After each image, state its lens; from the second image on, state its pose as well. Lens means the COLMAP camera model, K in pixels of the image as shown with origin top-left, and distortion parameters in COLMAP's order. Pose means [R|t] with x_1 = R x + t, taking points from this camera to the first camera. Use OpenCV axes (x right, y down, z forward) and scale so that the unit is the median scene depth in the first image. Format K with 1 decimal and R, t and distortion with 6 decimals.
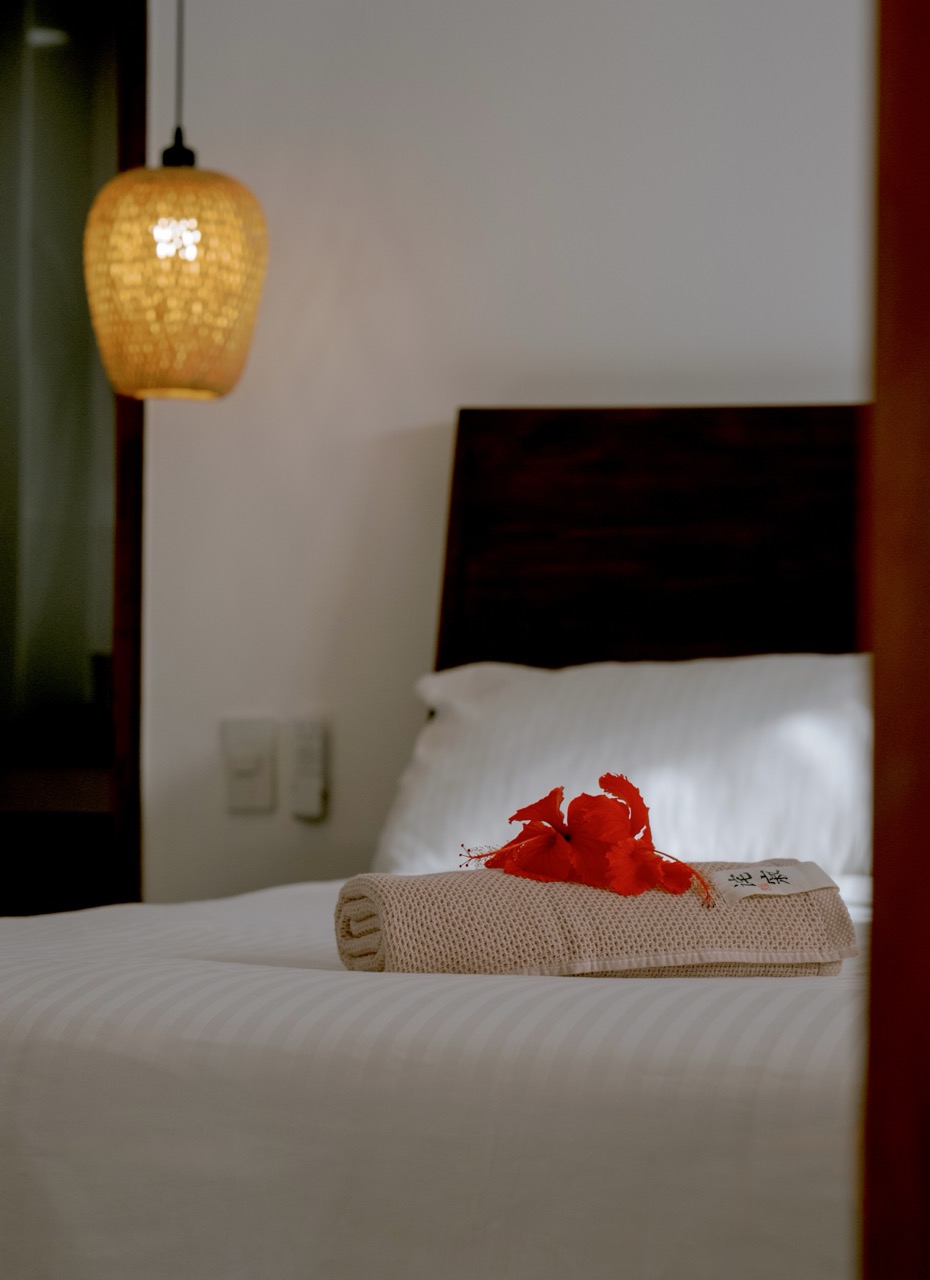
lens RADIAL K [[3506.8, 0, 465.0], [0, 3506.8, 640.0], [0, 0, 1]] dist [0.185818, 0.436855]
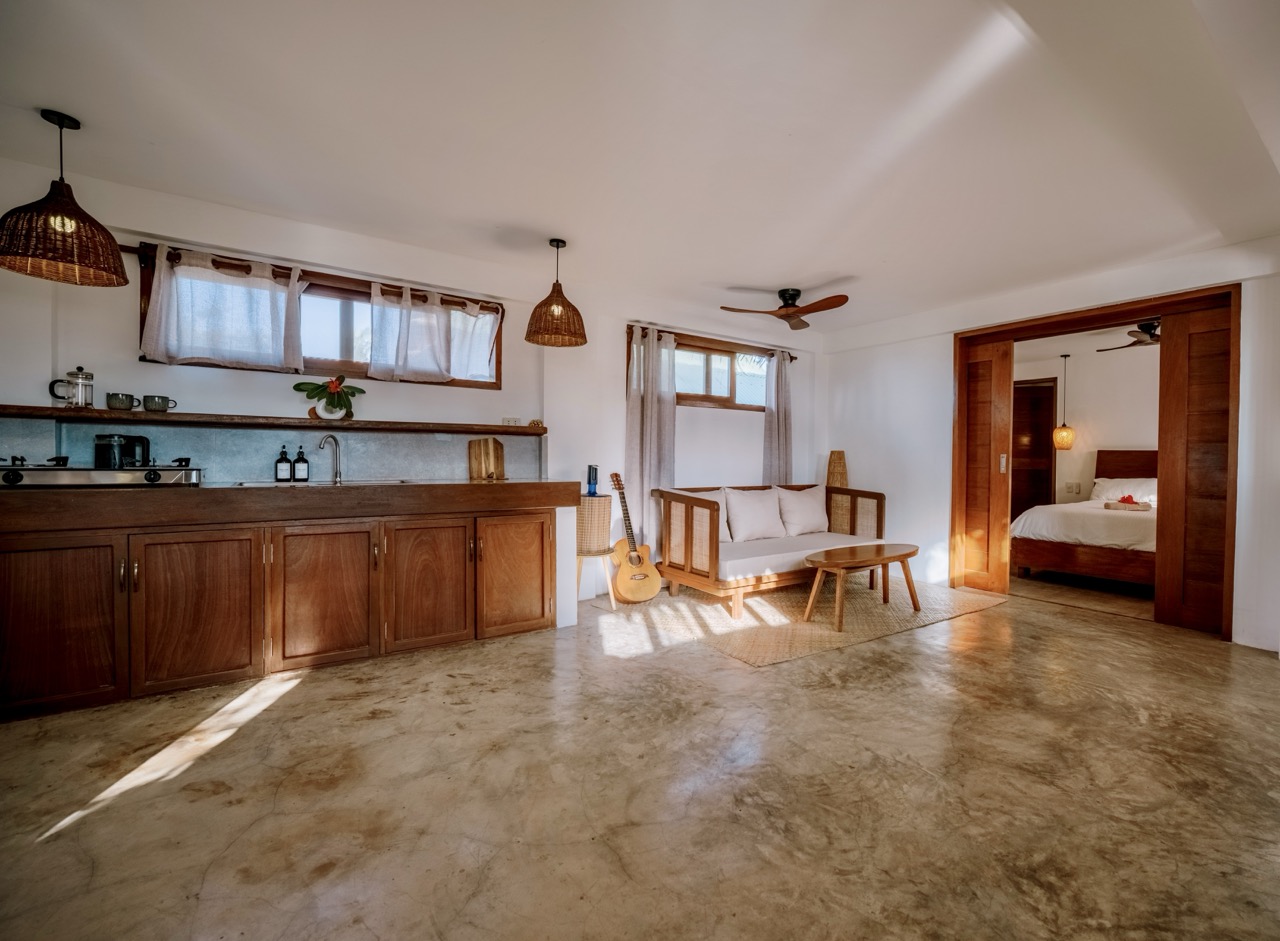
lens RADIAL K [[548.2, 0, 640.0], [0, 548.2, 470.5], [0, 0, 1]] dist [0.000270, -0.000101]
pose [[0.797192, 0.009697, -0.603648, -0.099025], [0.010918, 0.999476, 0.030474, -0.072911], [0.603627, -0.030884, 0.796669, -0.917864]]
